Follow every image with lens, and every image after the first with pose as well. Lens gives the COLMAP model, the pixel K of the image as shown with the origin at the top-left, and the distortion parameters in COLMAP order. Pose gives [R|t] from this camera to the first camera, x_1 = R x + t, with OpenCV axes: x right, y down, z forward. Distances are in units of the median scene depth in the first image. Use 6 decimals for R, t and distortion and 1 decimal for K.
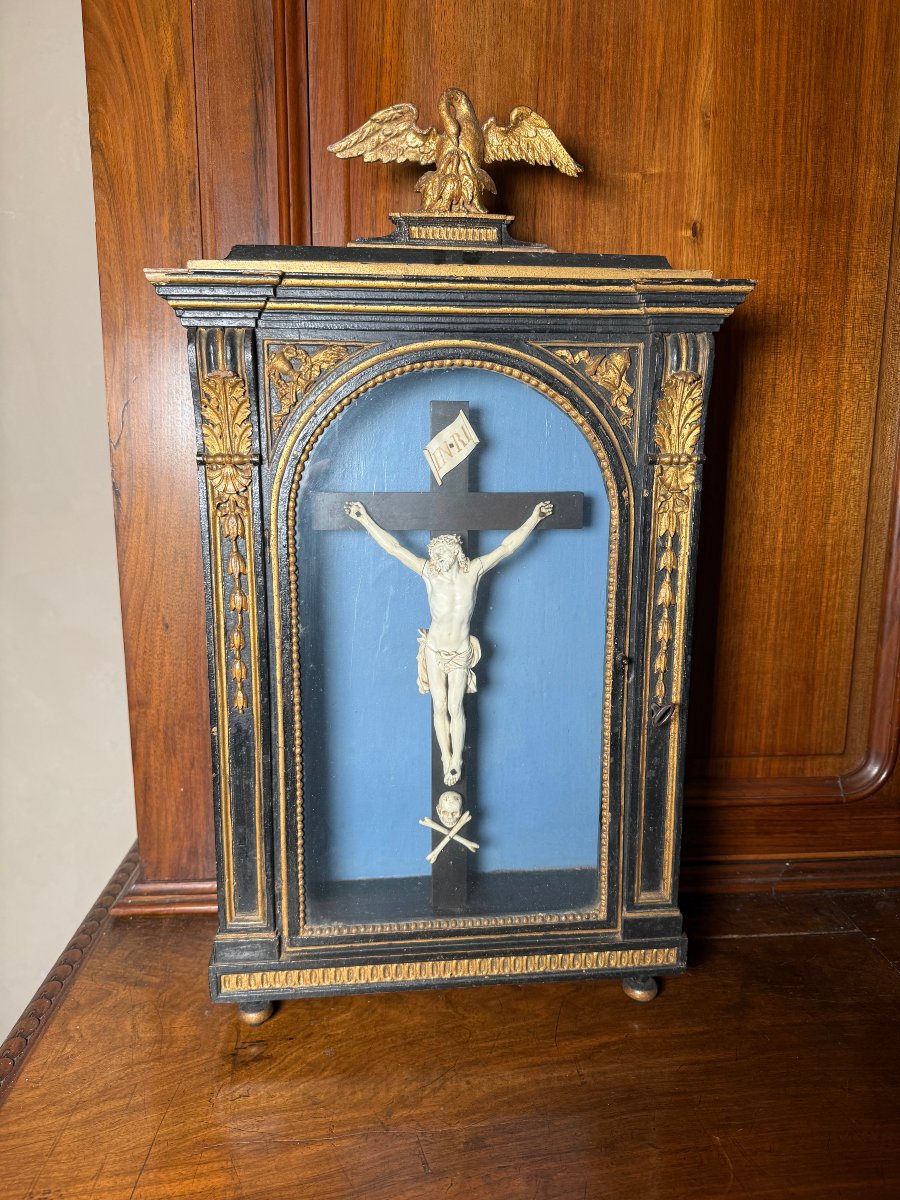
lens RADIAL K [[863.4, 0, 451.8], [0, 863.4, 612.2], [0, 0, 1]] dist [0.017505, -0.044993]
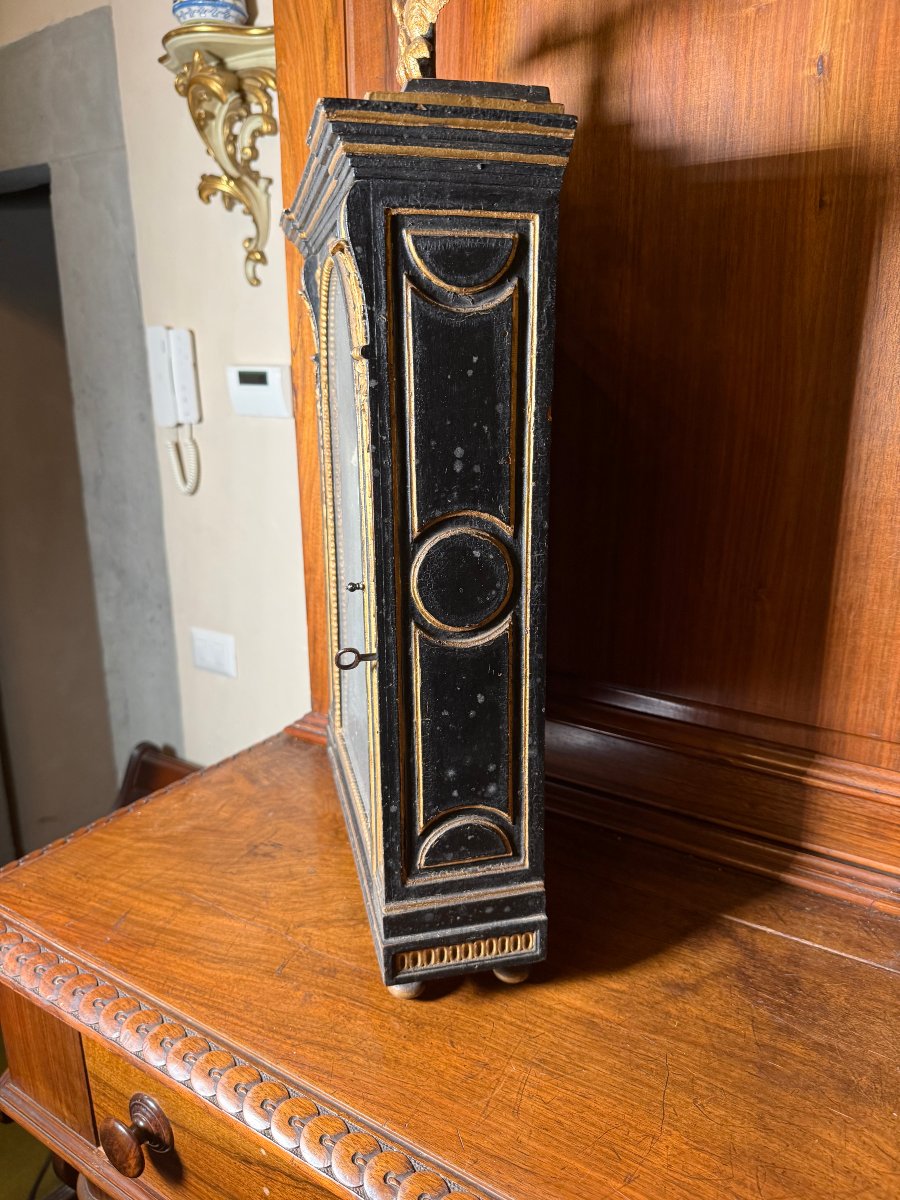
lens RADIAL K [[863.4, 0, 452.9], [0, 863.4, 609.8], [0, 0, 1]] dist [0.017505, -0.044993]
pose [[0.796368, 0.157111, -0.584050, 0.633548], [-0.104681, 0.986902, 0.122743, -0.010985], [0.595684, -0.036609, 0.802384, 0.168829]]
